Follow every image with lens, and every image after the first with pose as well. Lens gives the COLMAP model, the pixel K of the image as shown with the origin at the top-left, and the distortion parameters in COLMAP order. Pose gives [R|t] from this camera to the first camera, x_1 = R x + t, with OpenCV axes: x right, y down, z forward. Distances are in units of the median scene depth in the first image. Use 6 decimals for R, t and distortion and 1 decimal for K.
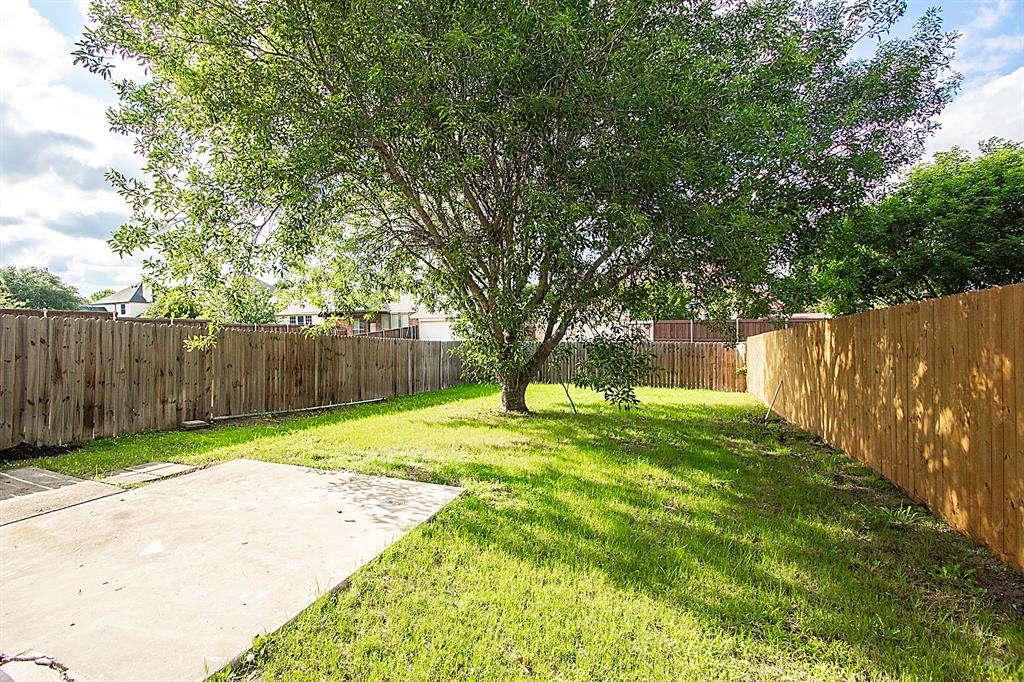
lens RADIAL K [[455.5, 0, 510.0], [0, 455.5, 338.4], [0, 0, 1]] dist [0.005183, -0.002737]
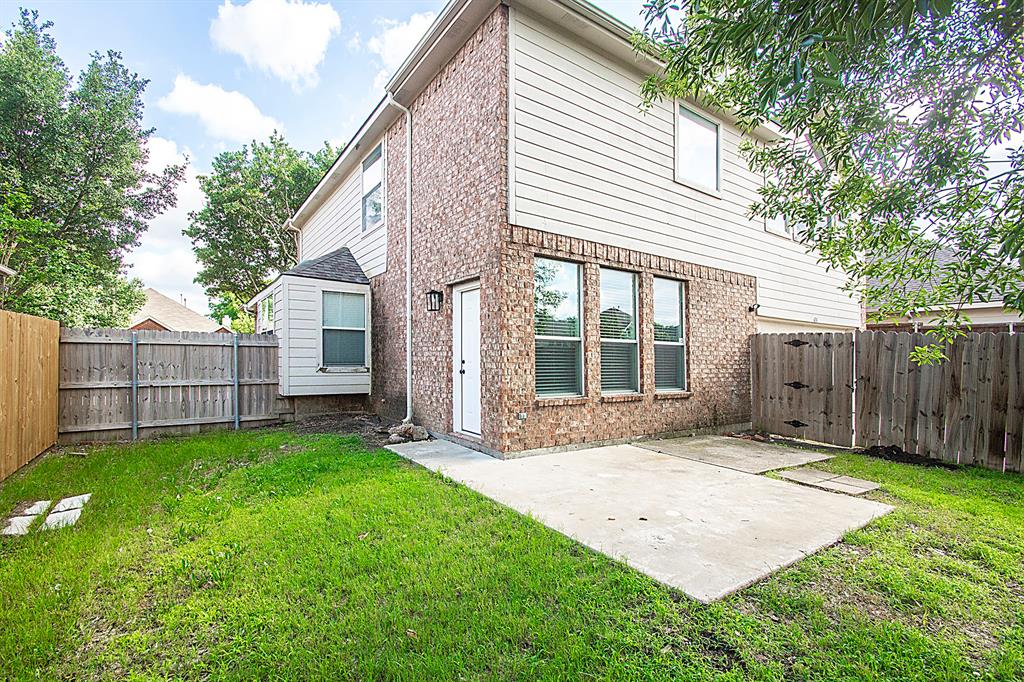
lens RADIAL K [[455.5, 0, 516.6], [0, 455.5, 339.9], [0, 0, 1]] dist [0.005183, -0.002737]
pose [[-0.530396, -0.026957, -0.847321, 0.515235], [-0.021417, 0.999601, -0.018395, 0.011528], [0.847480, 0.008390, -0.530762, 1.063004]]
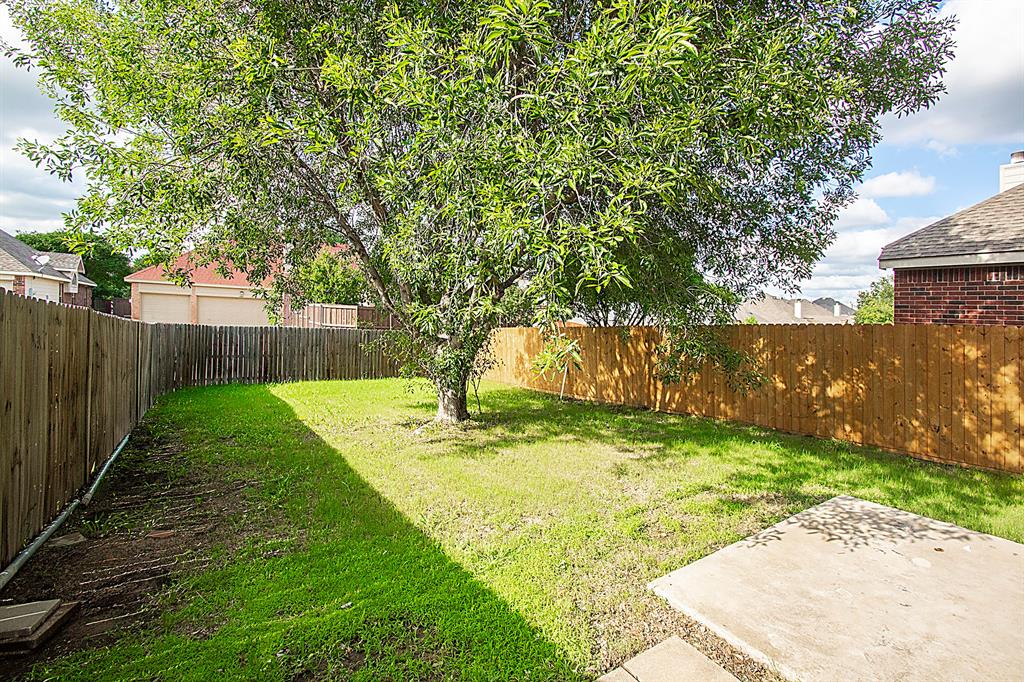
lens RADIAL K [[455.5, 0, 513.3], [0, 455.5, 335.9], [0, 0, 1]] dist [0.005183, -0.002737]
pose [[0.540941, 0.004187, 0.841050, -1.318197], [-0.031786, 0.999375, 0.015469, -0.027121], [-0.840460, -0.035102, 0.540736, 1.020897]]
